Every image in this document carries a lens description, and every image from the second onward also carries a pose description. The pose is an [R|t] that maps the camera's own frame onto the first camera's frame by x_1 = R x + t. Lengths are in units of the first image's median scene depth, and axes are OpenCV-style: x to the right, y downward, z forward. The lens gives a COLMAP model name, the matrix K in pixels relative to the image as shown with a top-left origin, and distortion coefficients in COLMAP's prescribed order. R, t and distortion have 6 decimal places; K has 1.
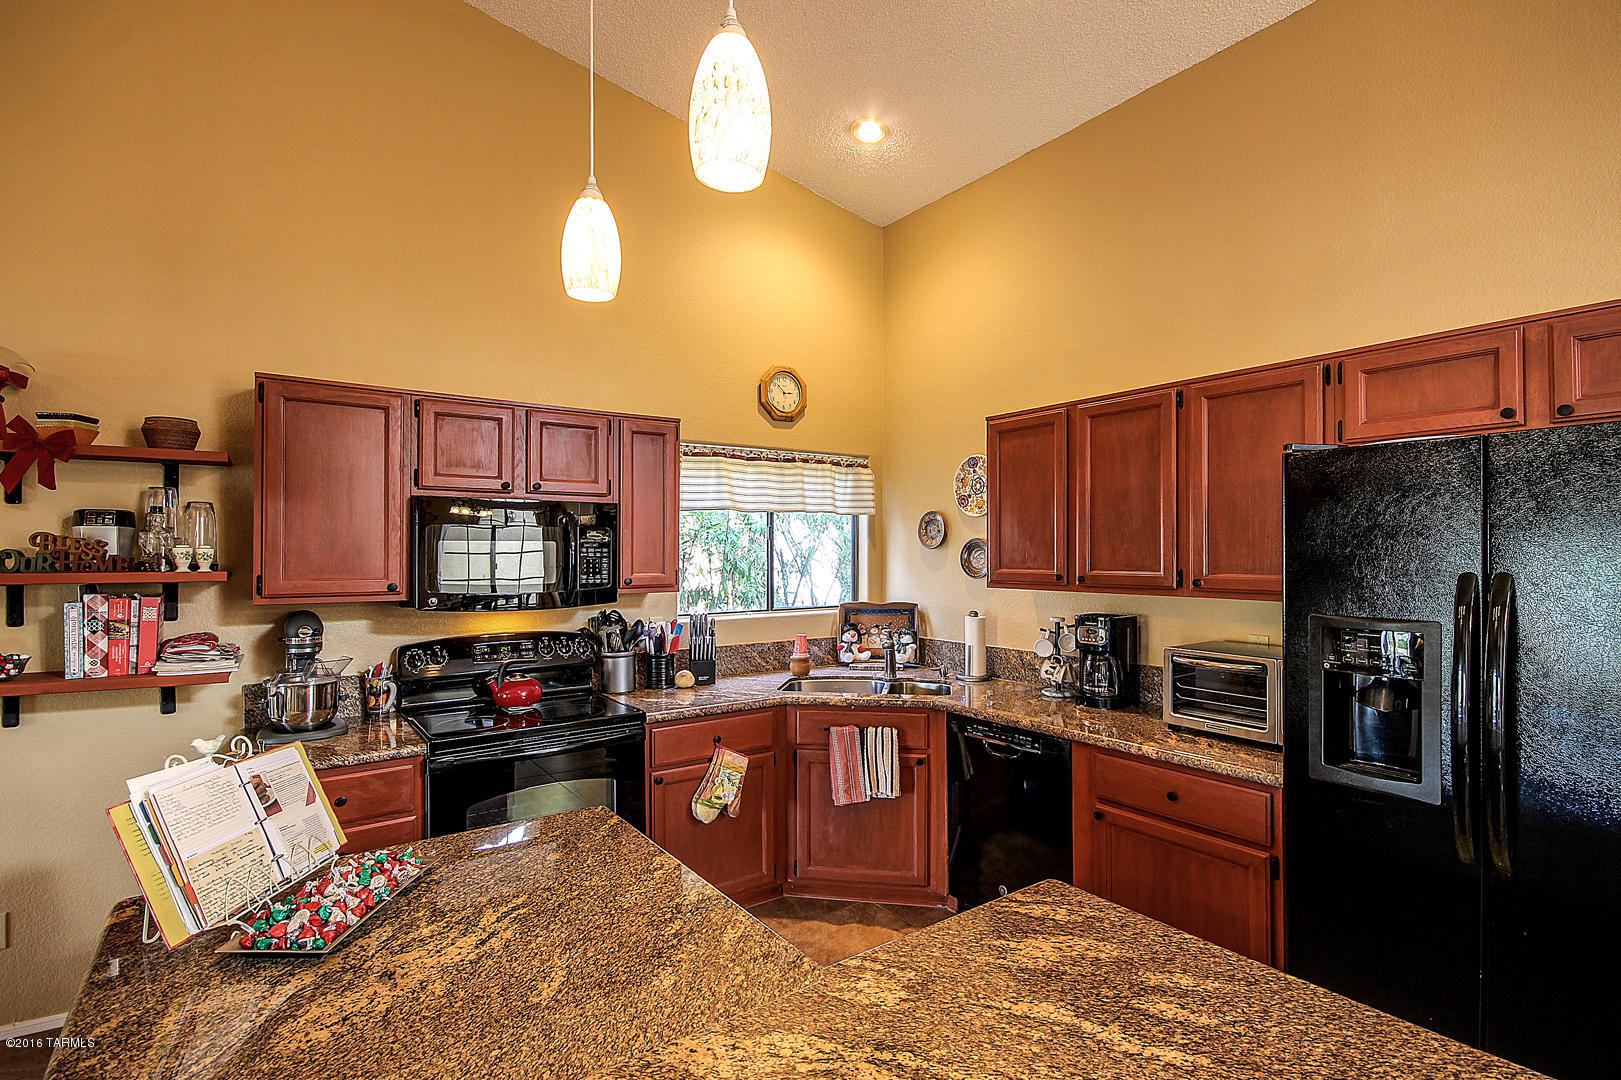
lens RADIAL K [[766.3, 0, 810.5], [0, 766.3, 540.0], [0, 0, 1]] dist [0.016614, -0.015012]
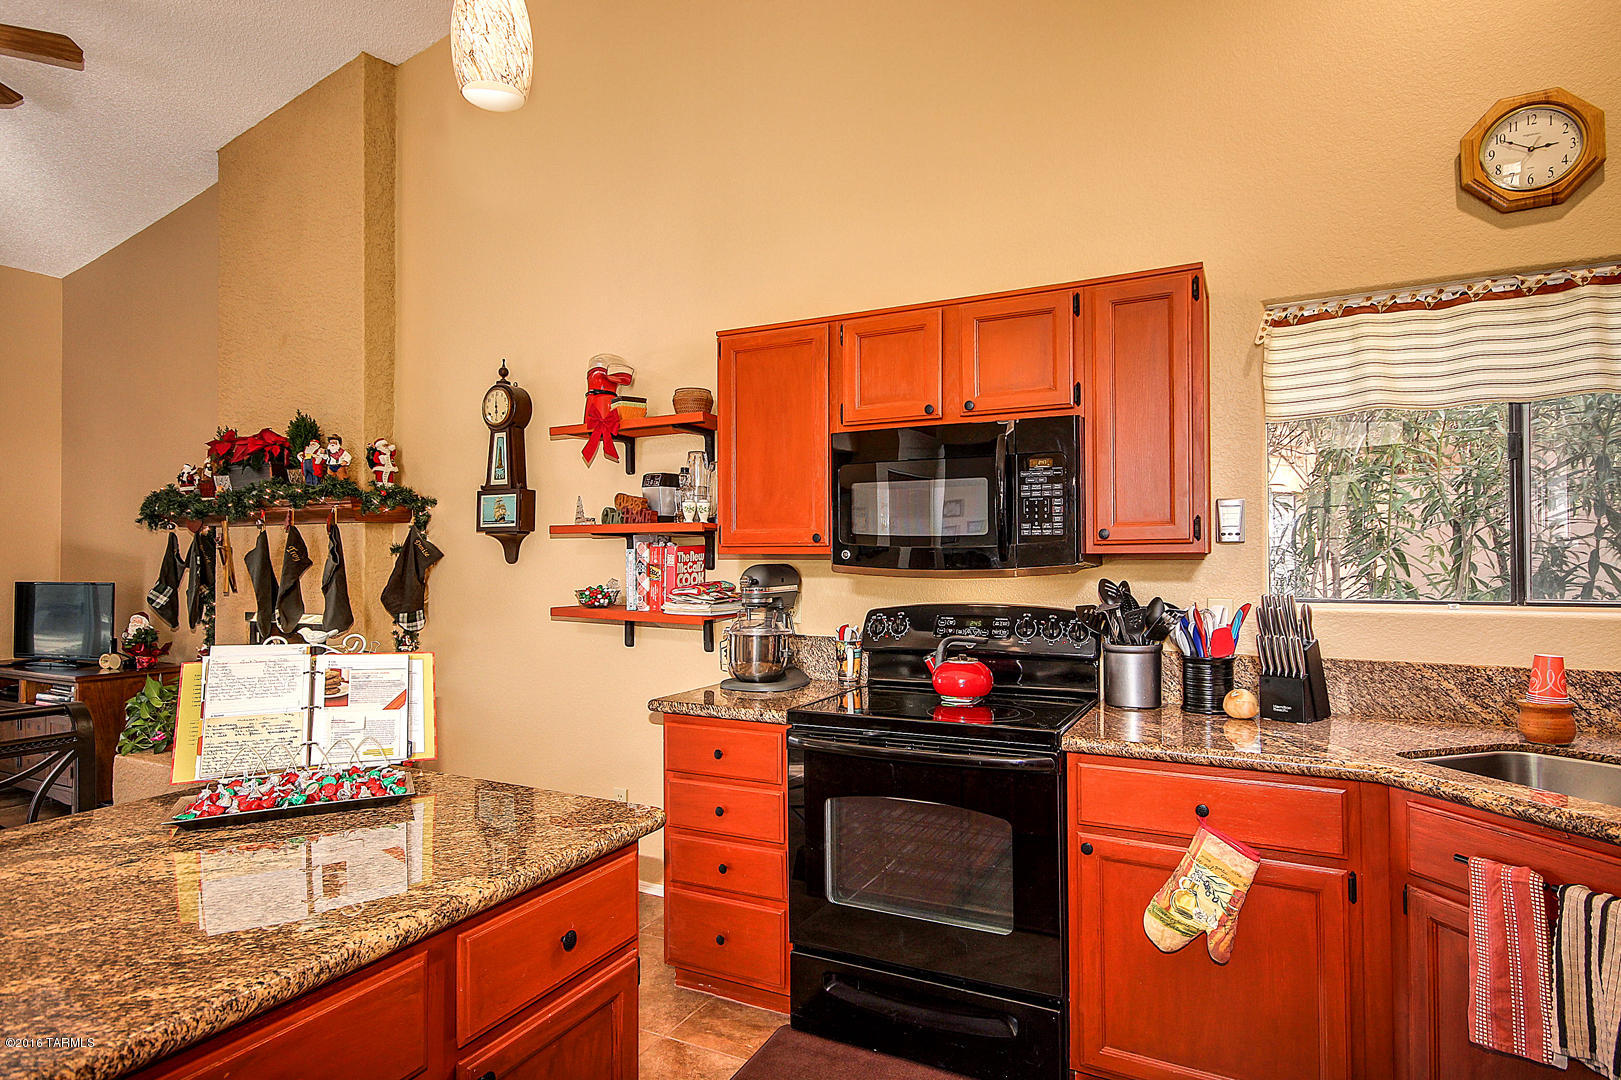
lens RADIAL K [[867.8, 0, 810.5], [0, 867.8, 540.0], [0, 0, 1]] dist [0.008085, 0.000790]
pose [[0.461747, -0.017363, -0.886842, 0.311063], [0.017075, 0.999797, -0.010684, 0.065348], [0.886847, -0.010209, 0.461949, 0.457792]]
